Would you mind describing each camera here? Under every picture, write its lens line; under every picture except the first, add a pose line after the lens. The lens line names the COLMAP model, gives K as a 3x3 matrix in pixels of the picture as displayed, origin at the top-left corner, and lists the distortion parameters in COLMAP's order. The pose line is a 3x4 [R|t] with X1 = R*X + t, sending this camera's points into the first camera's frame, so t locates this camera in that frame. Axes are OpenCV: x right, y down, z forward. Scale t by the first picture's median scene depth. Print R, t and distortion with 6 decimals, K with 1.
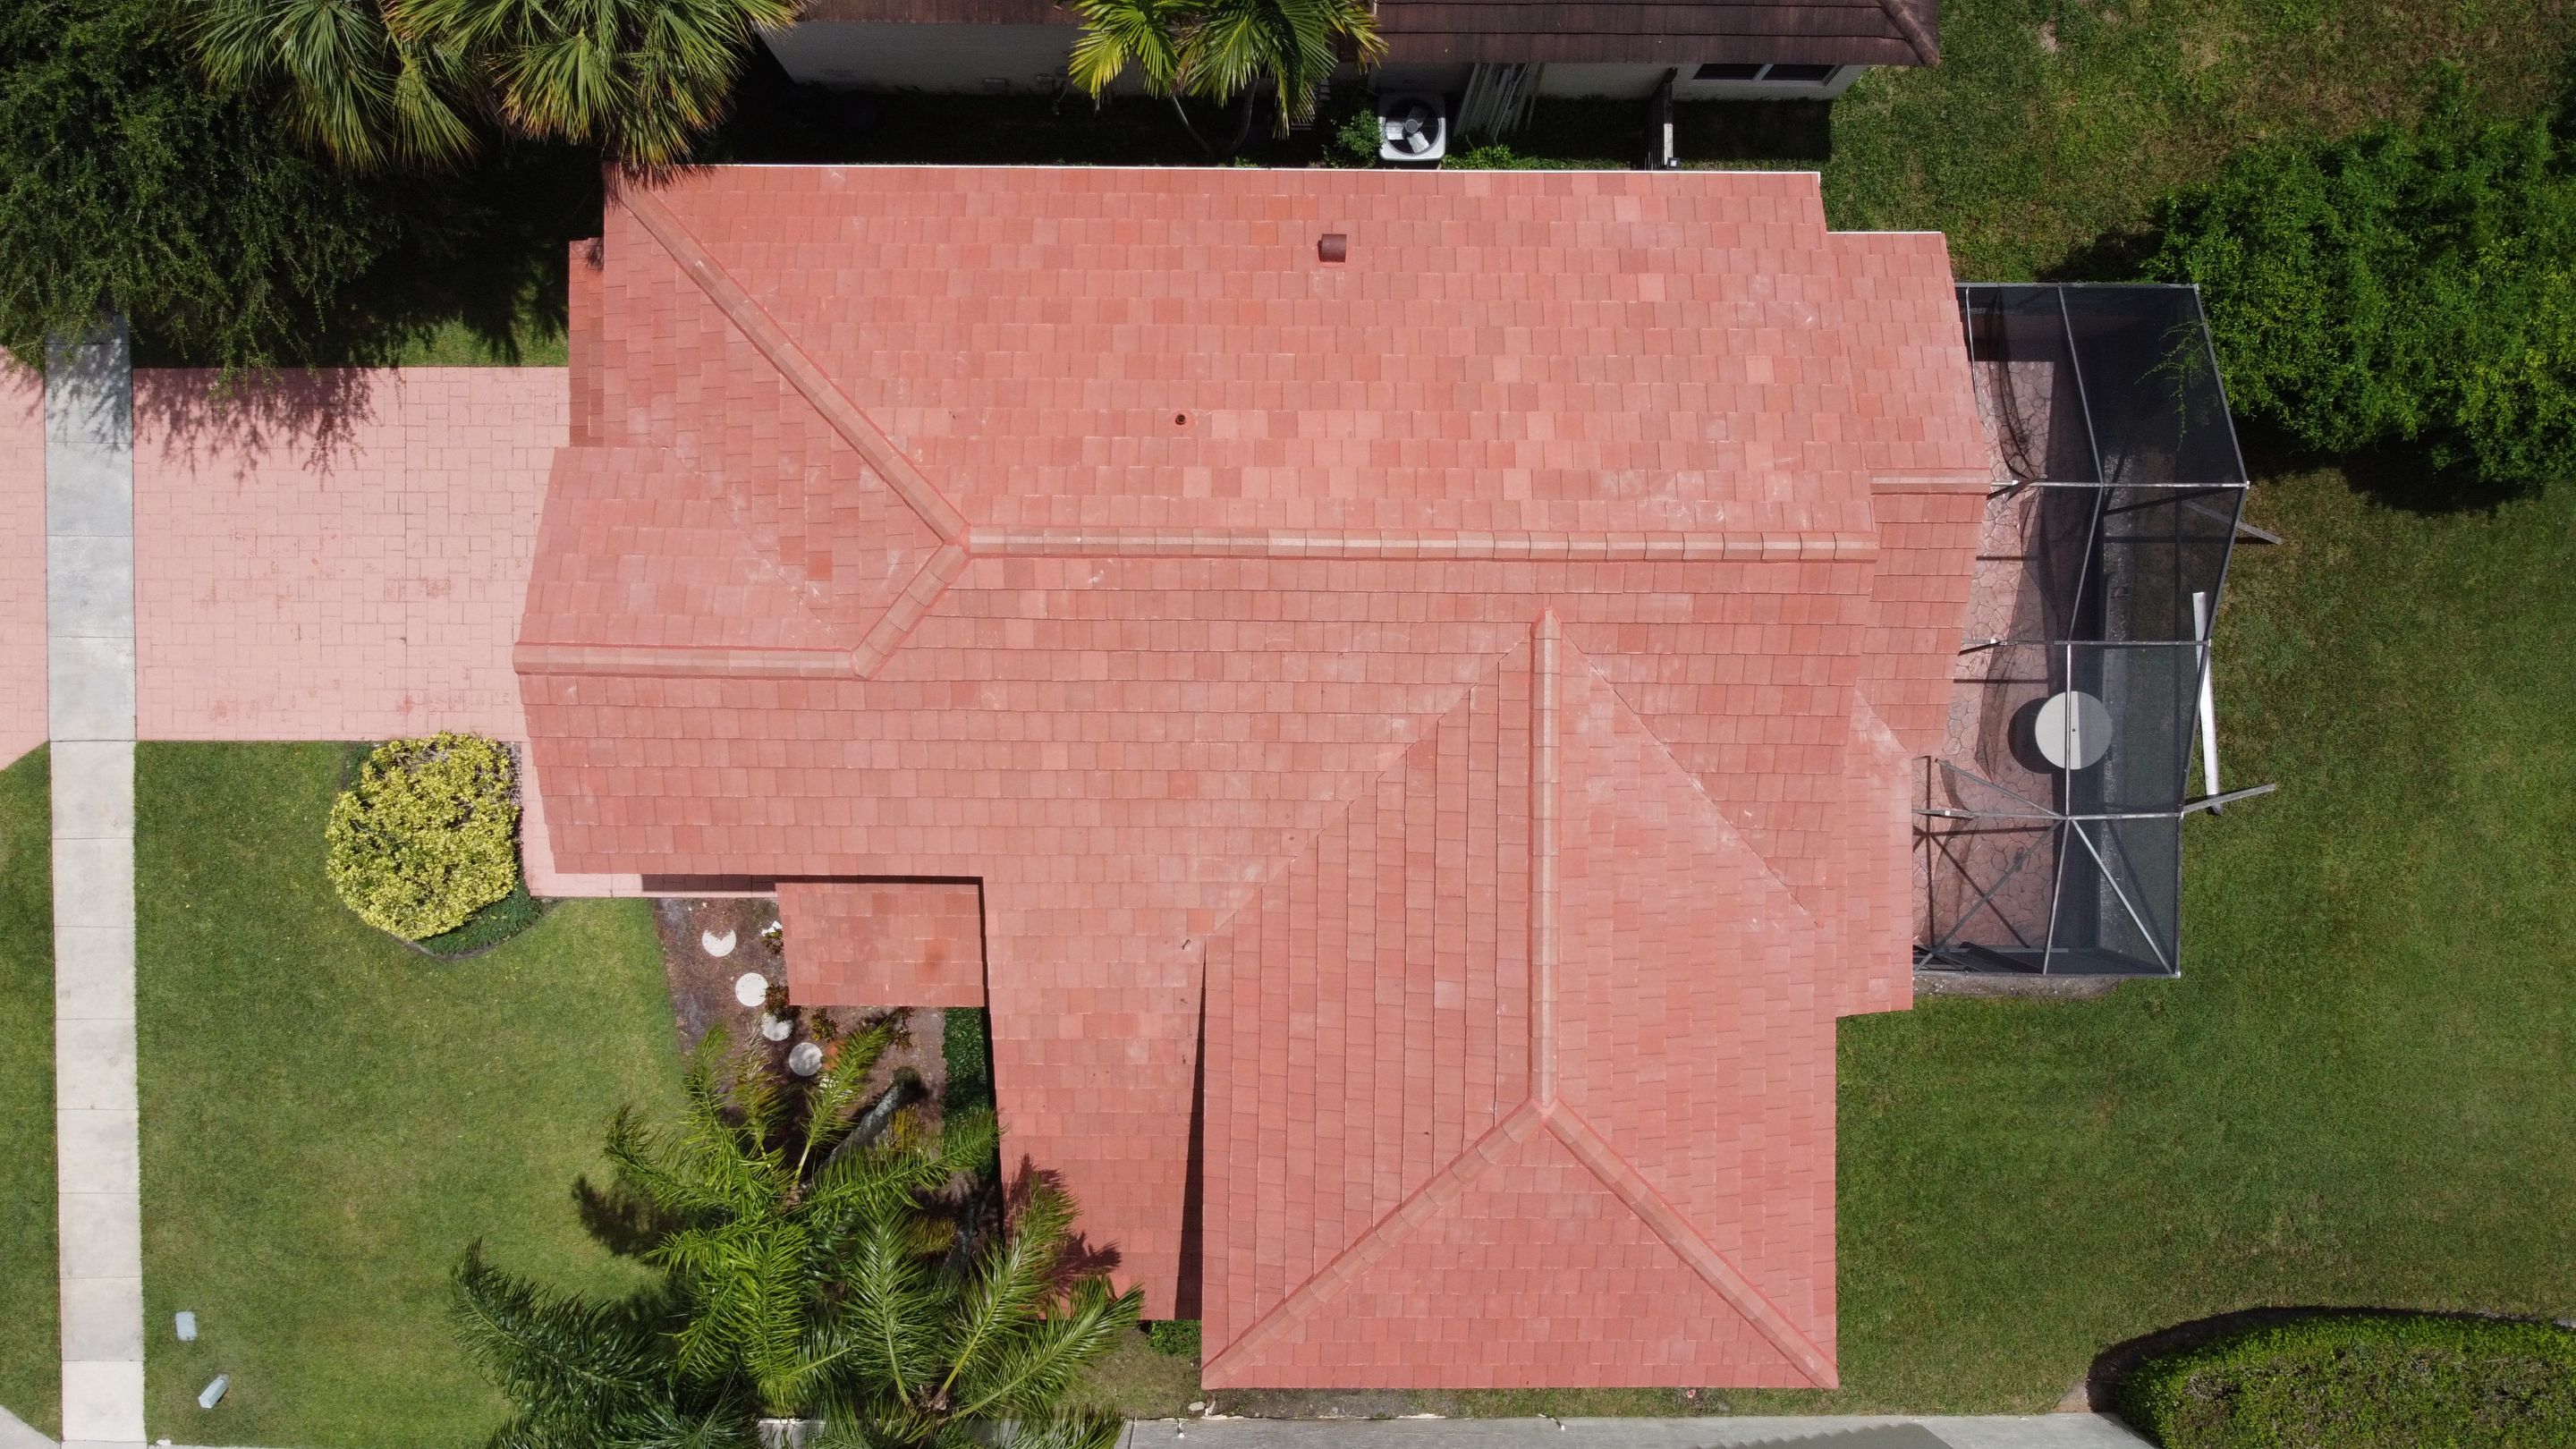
lens RADIAL K [[1955.8, 0, 1284.2], [0, 1955.8, 706.2], [0, 0, 1]] dist [-0.002652, -0.007417]
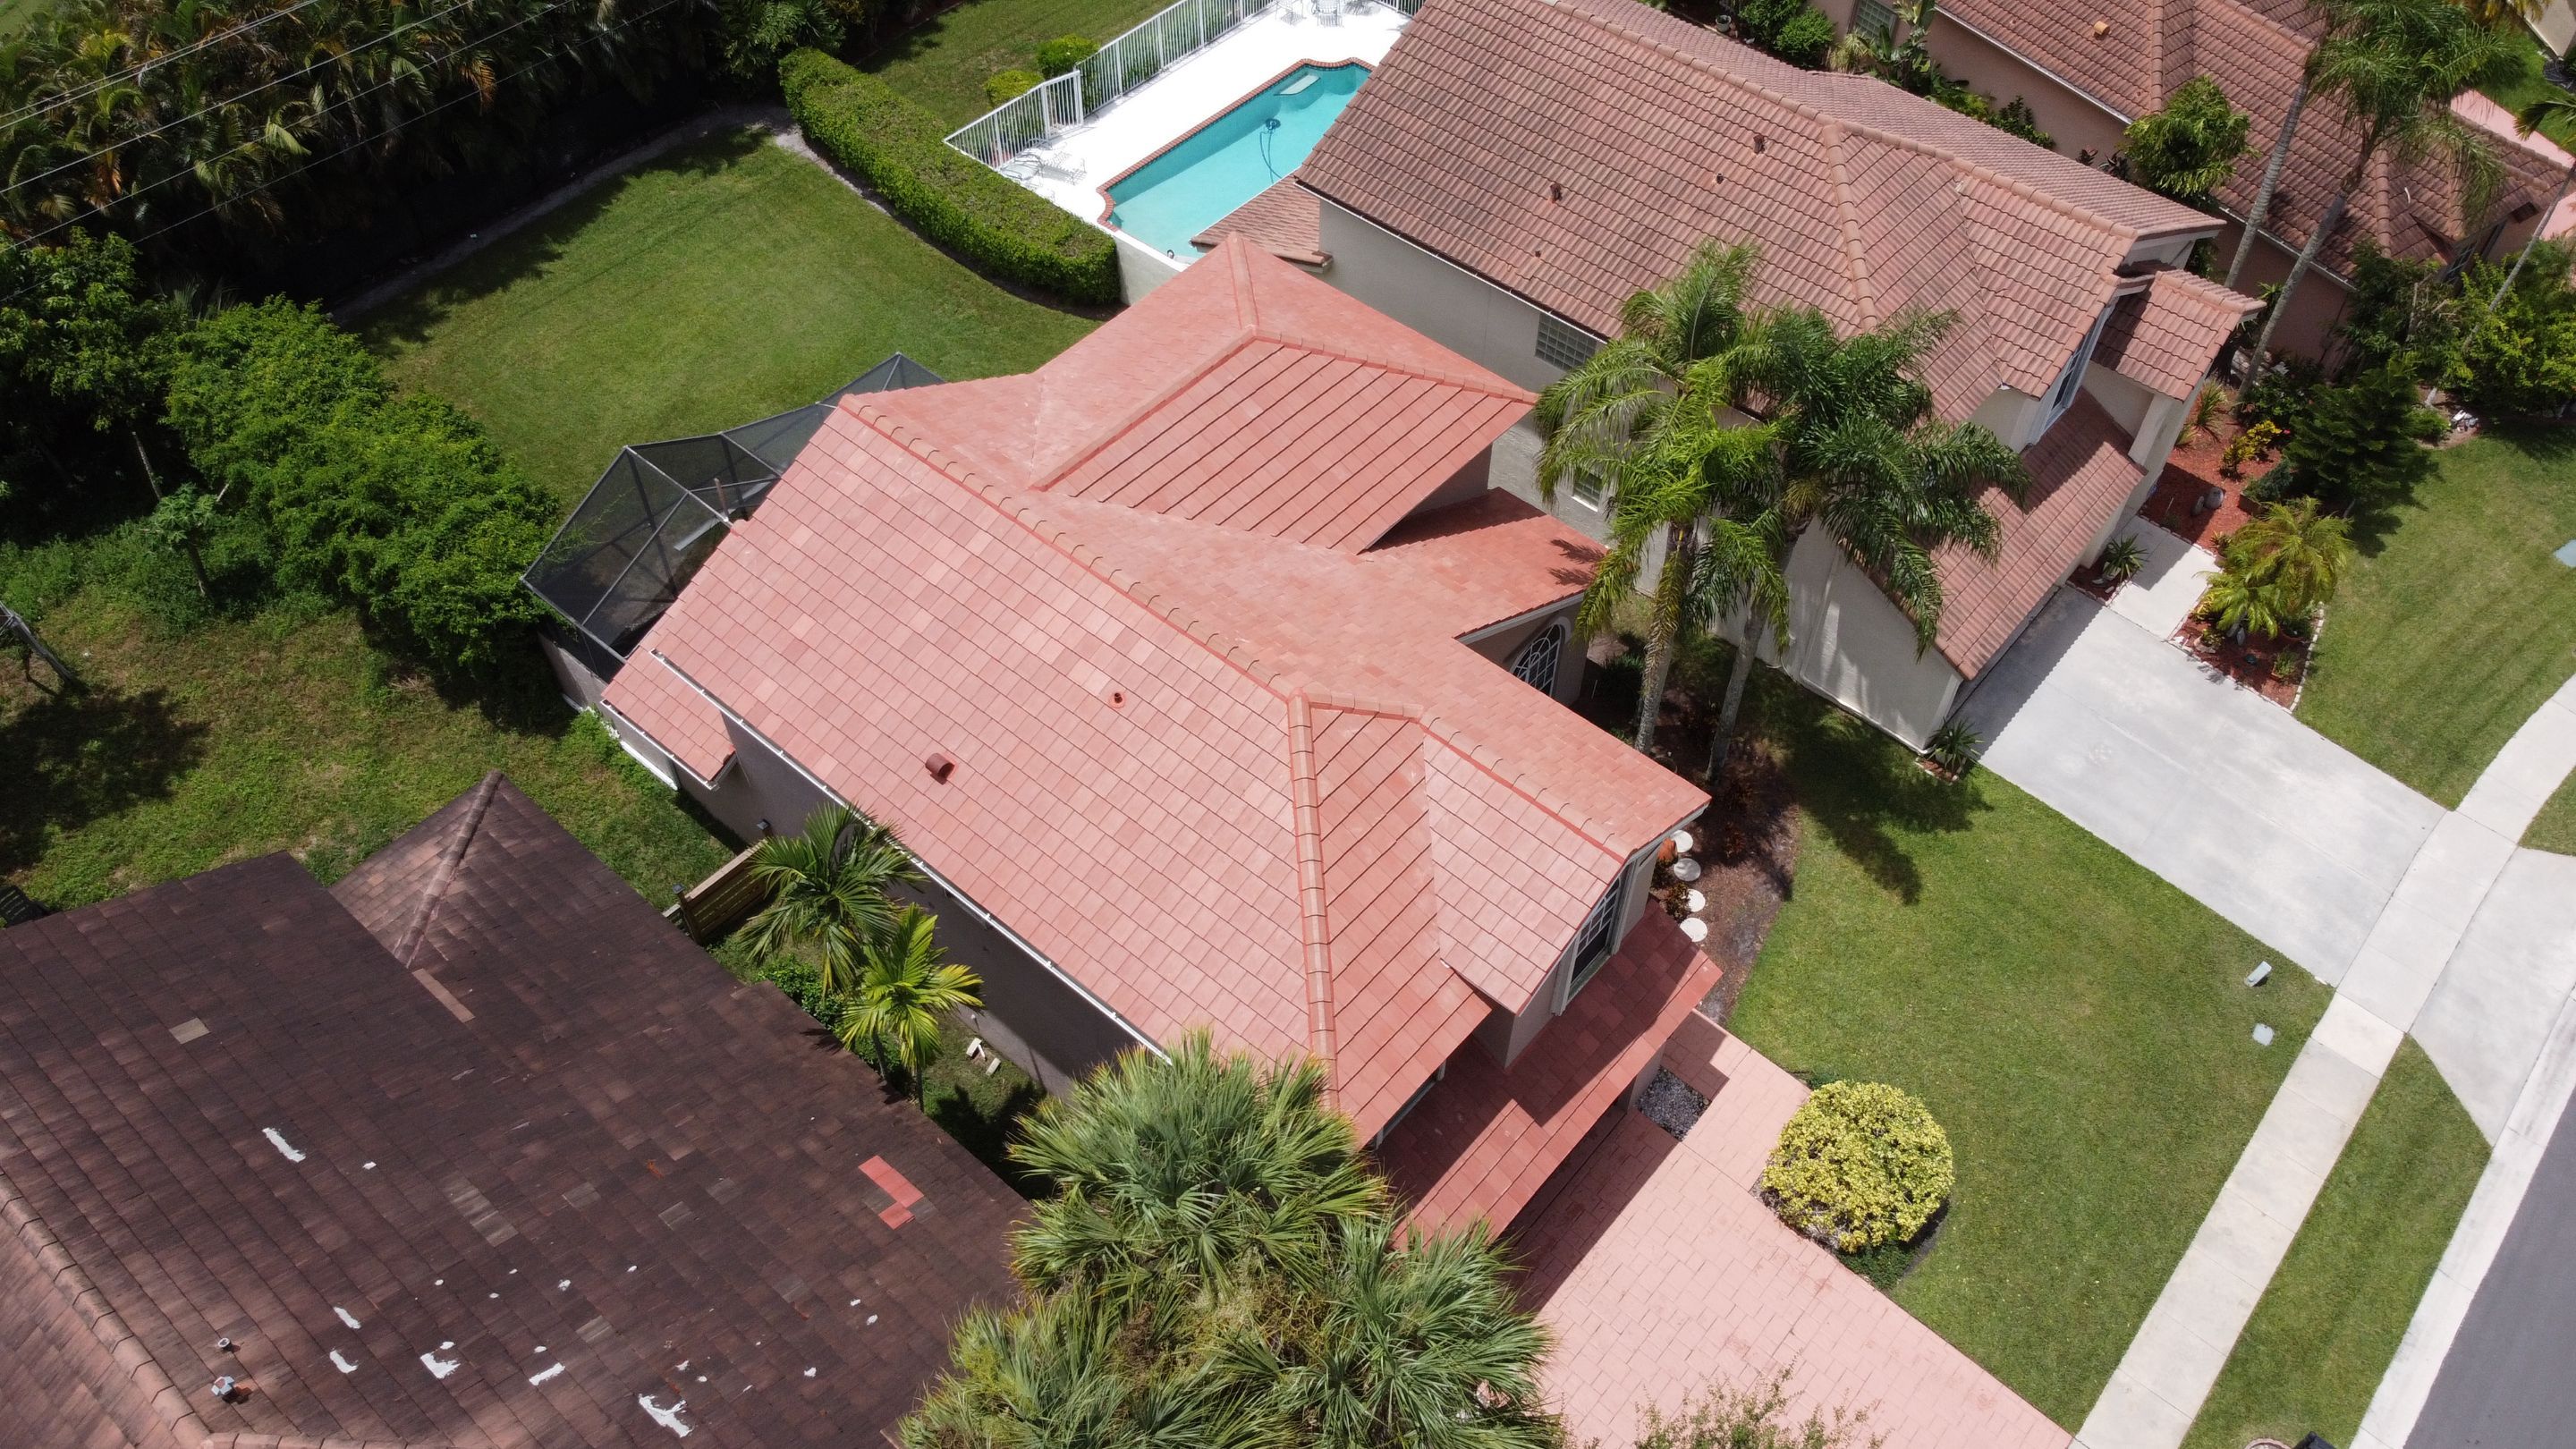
lens RADIAL K [[1955.8, 0, 1284.2], [0, 1955.8, 706.2], [0, 0, 1]] dist [-0.002652, -0.007417]
pose [[-0.759525, -0.507347, 0.407088, -0.502399], [0.650337, -0.579220, 0.491494, -0.536045], [-0.013564, 0.638046, 0.769879, -0.021505]]
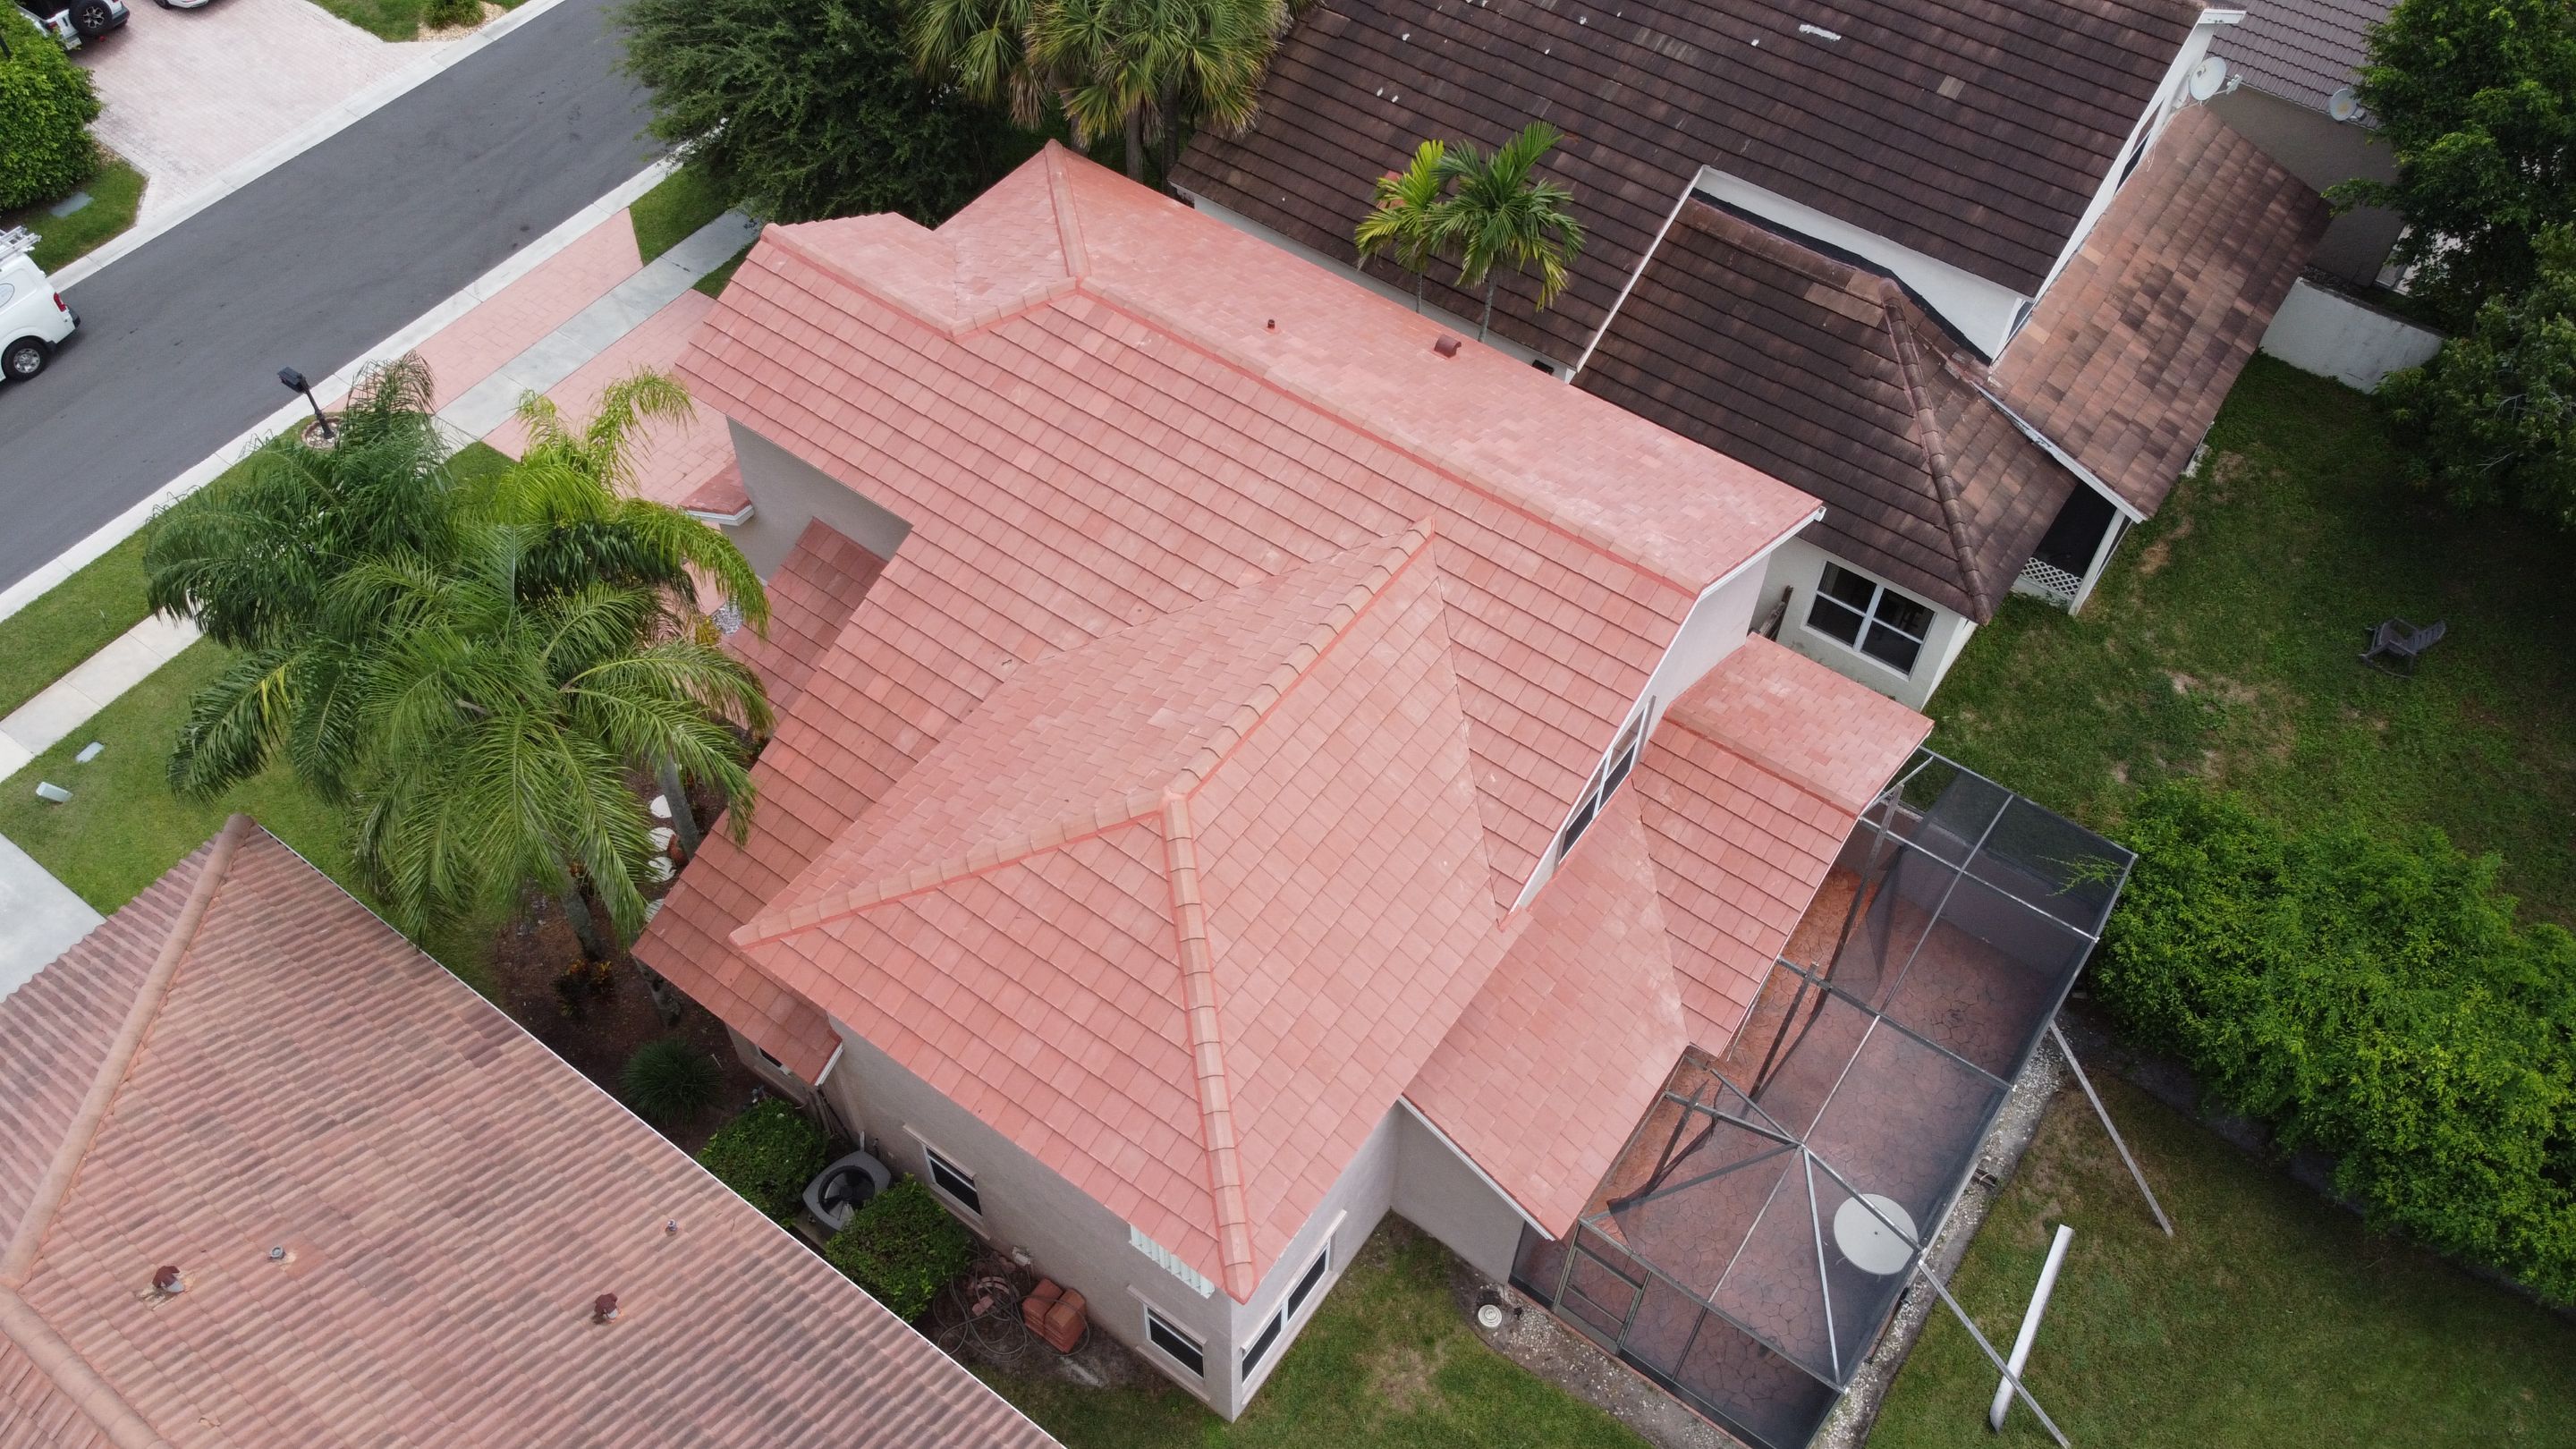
lens RADIAL K [[1955.8, 0, 1284.2], [0, 1955.8, 706.2], [0, 0, 1]] dist [-0.002652, -0.007417]
pose [[0.815539, 0.449122, -0.364945, 0.393896], [-0.578624, 0.622526, -0.526930, 0.501656], [-0.009468, 0.640898, 0.767567, 0.123126]]
